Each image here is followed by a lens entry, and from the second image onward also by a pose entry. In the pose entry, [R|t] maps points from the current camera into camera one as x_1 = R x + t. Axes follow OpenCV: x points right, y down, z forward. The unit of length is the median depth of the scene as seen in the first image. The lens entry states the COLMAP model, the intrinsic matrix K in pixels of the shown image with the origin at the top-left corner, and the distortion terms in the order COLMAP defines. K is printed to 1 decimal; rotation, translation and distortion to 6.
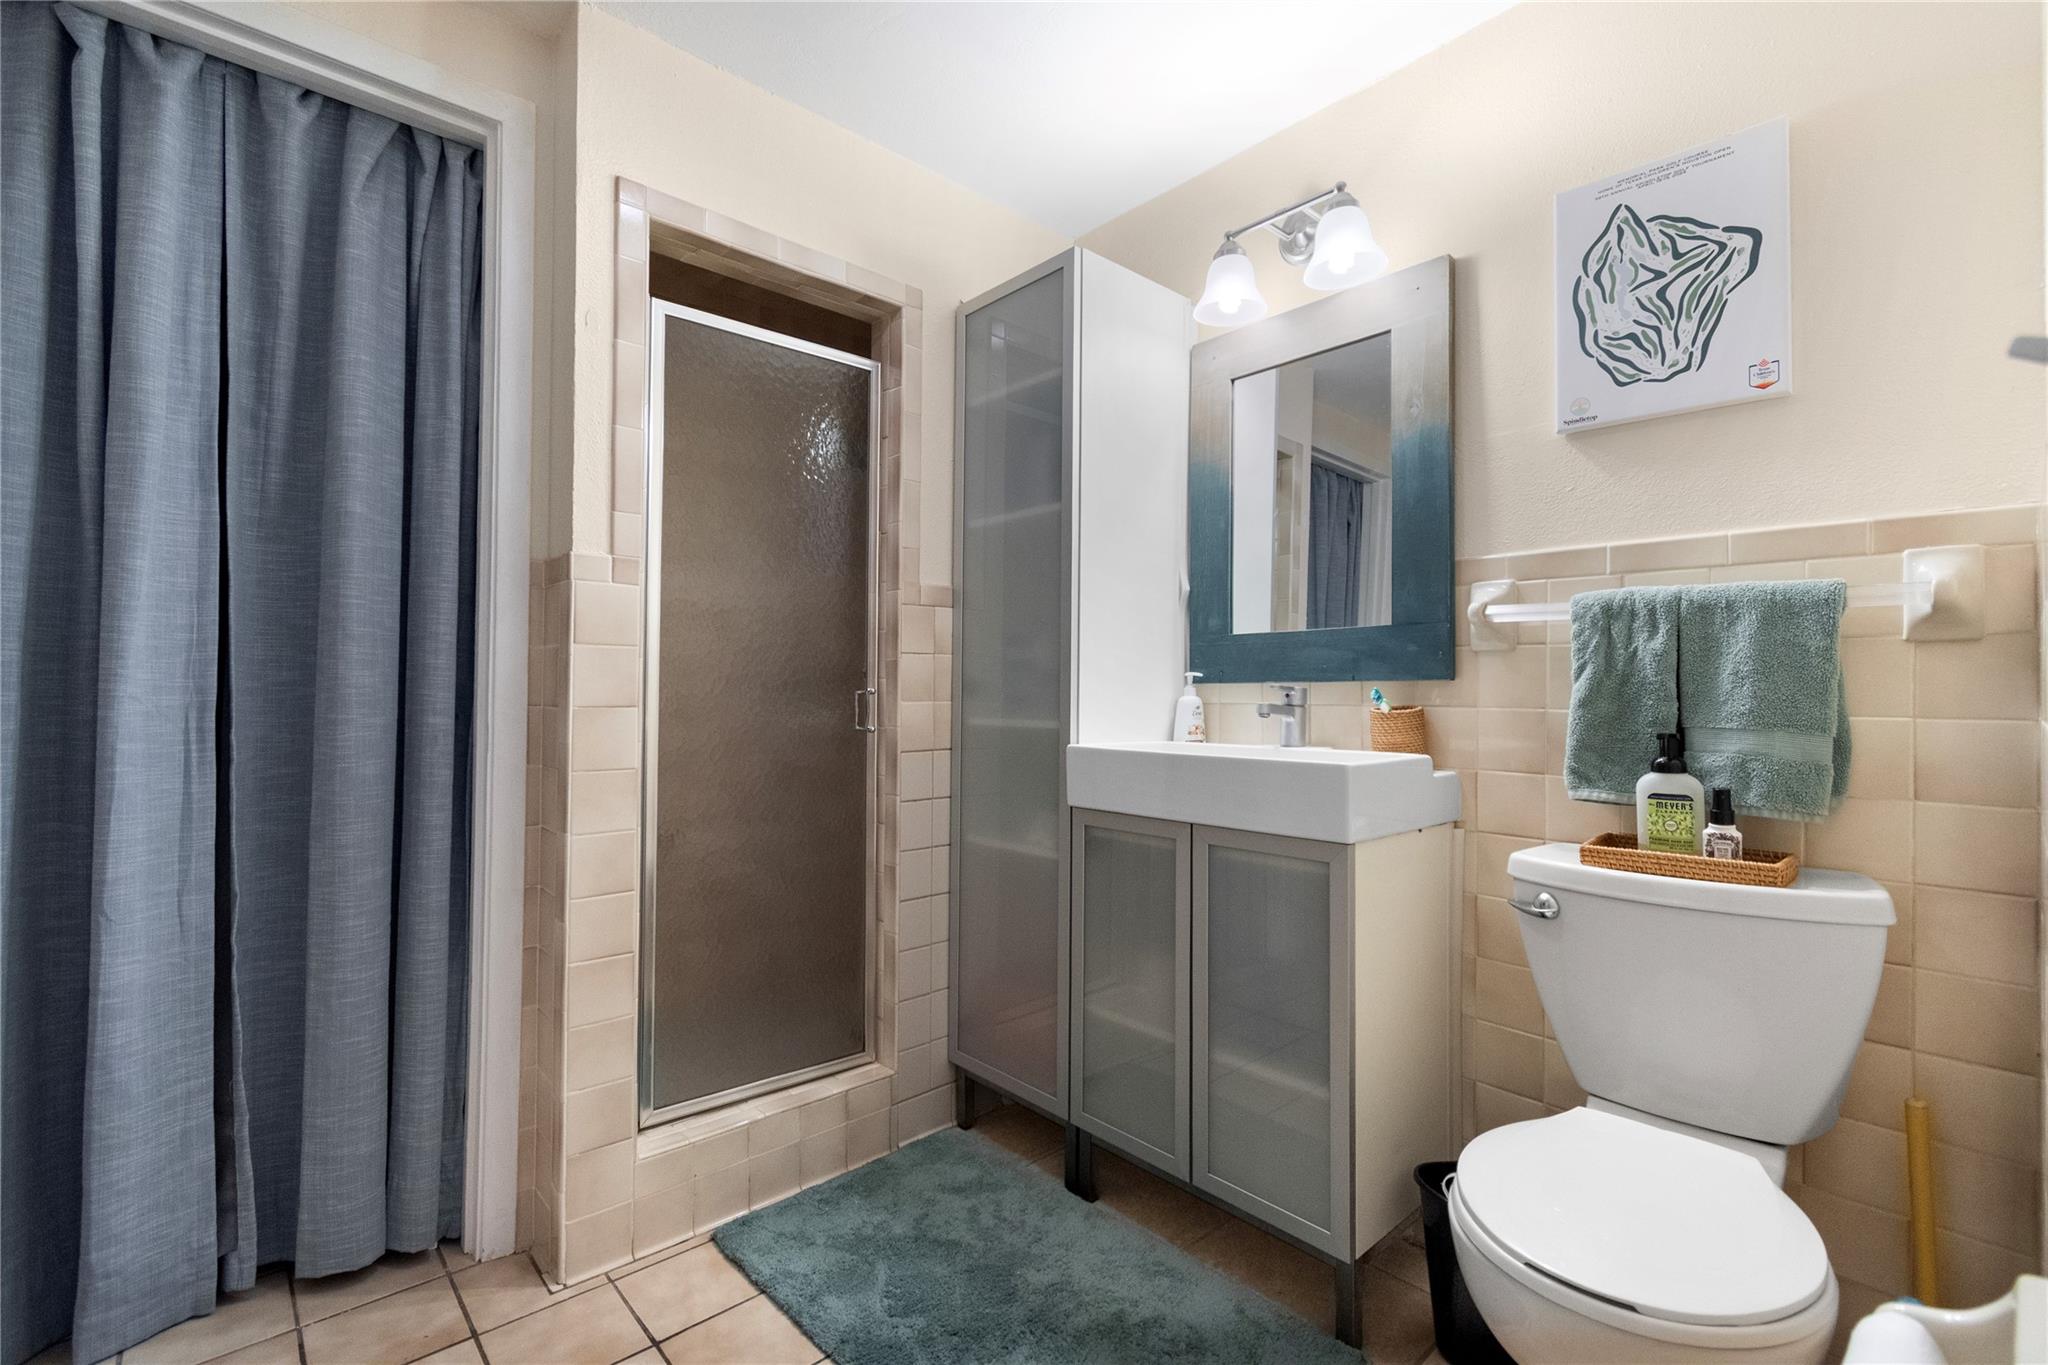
lens RADIAL K [[902.8, 0, 1018.6], [0, 902.8, 679.6], [0, 0, 1]] dist [0.002503, -0.000208]
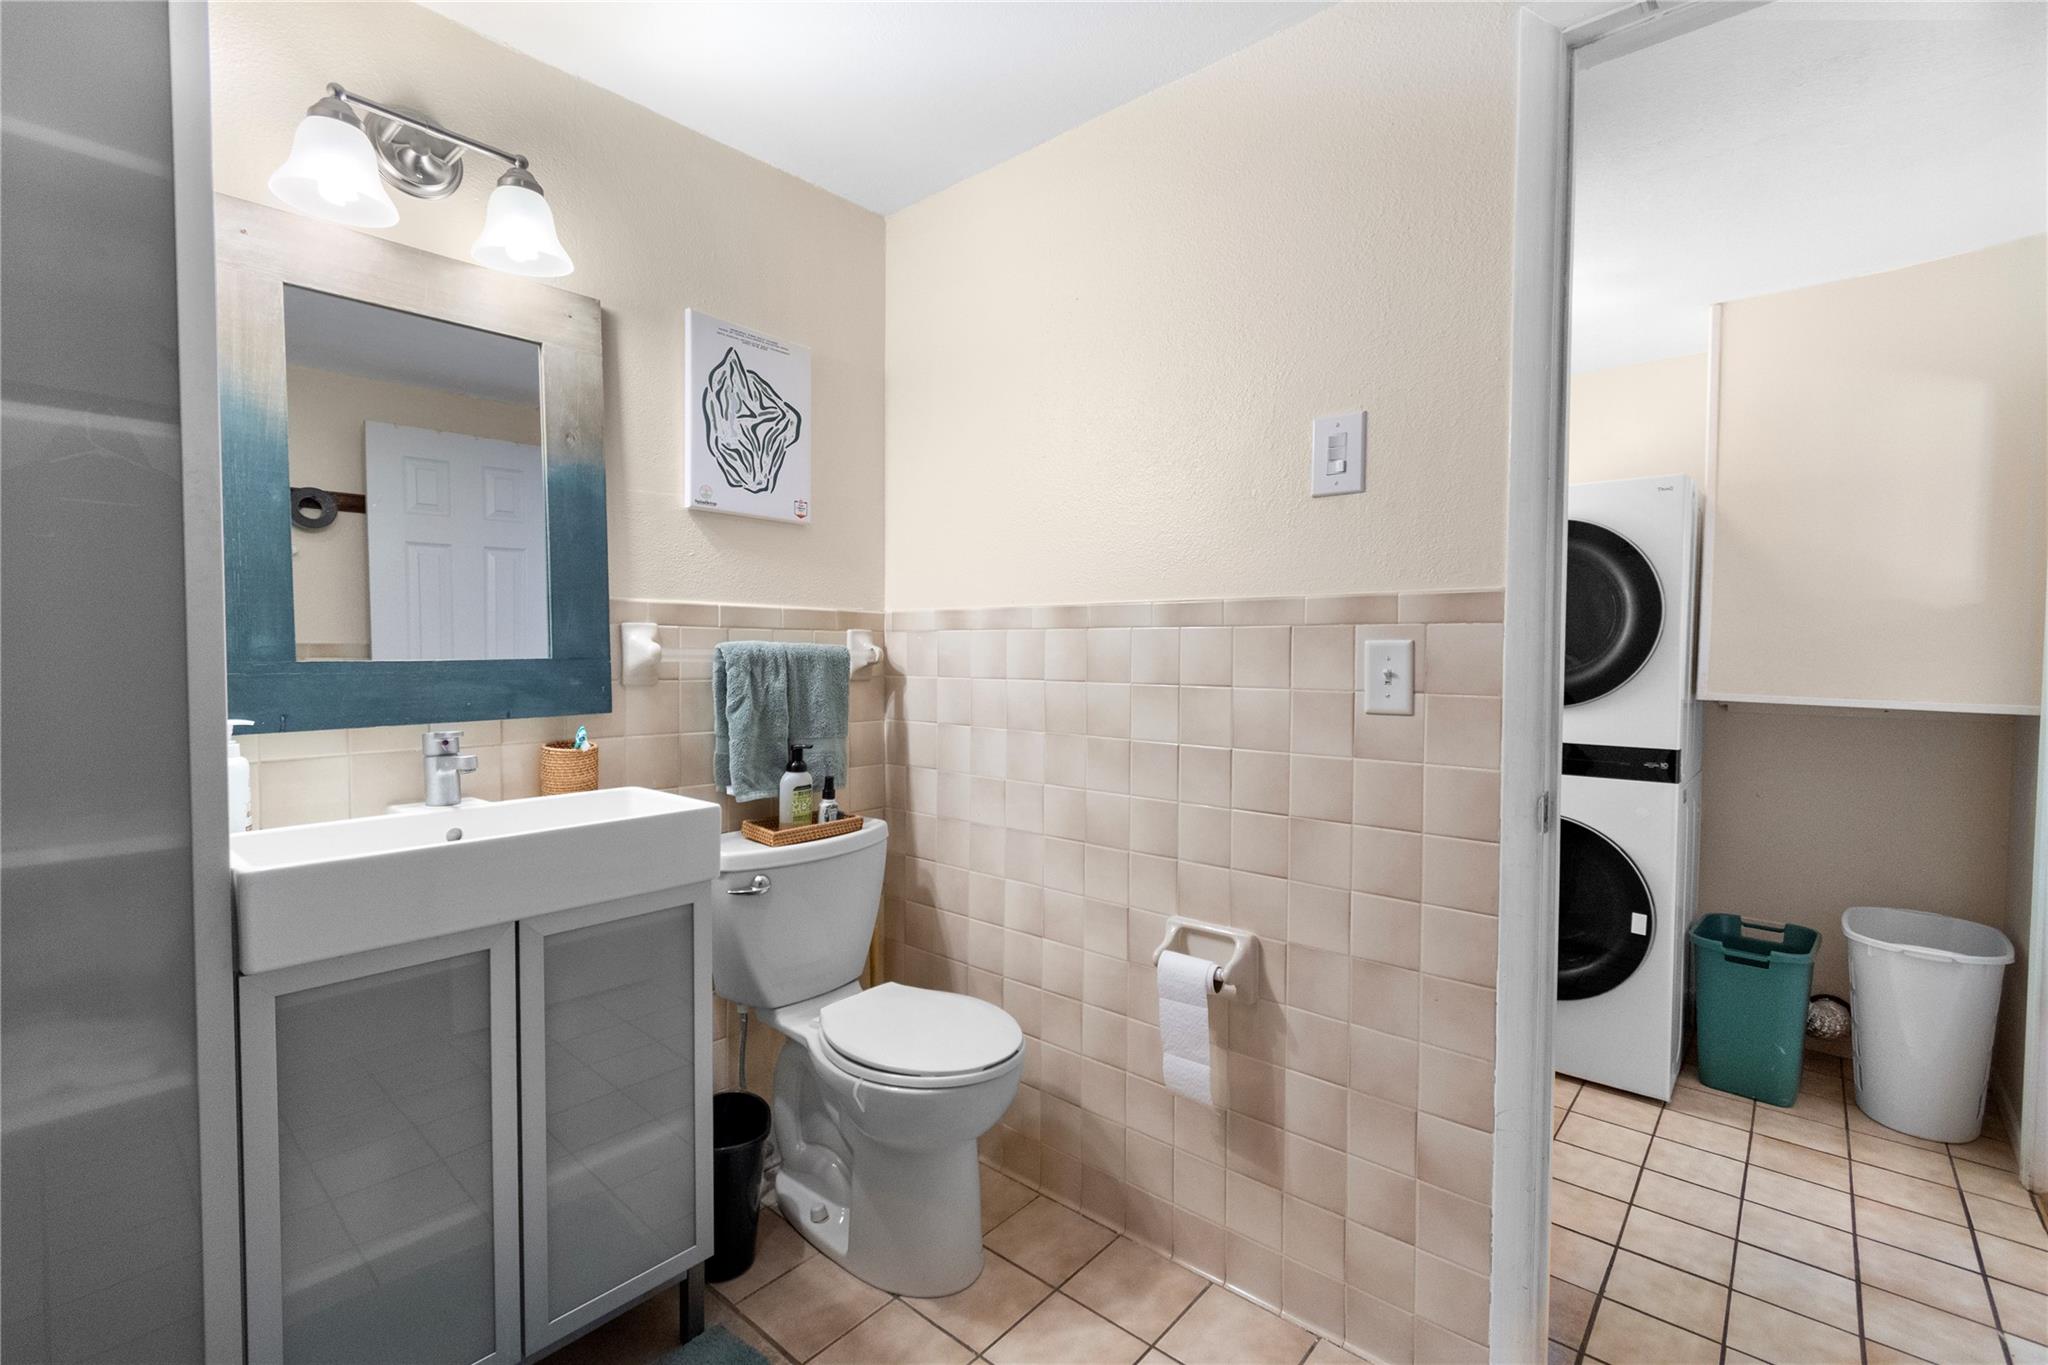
lens RADIAL K [[902.8, 0, 1018.6], [0, 902.8, 684.6], [0, 0, 1]] dist [0.002503, -0.000208]
pose [[-0.113854, -0.038288, 0.992759, -0.721368], [-0.013761, 0.999222, 0.036959, -0.090801], [-0.993402, -0.009453, -0.114292, 0.745360]]
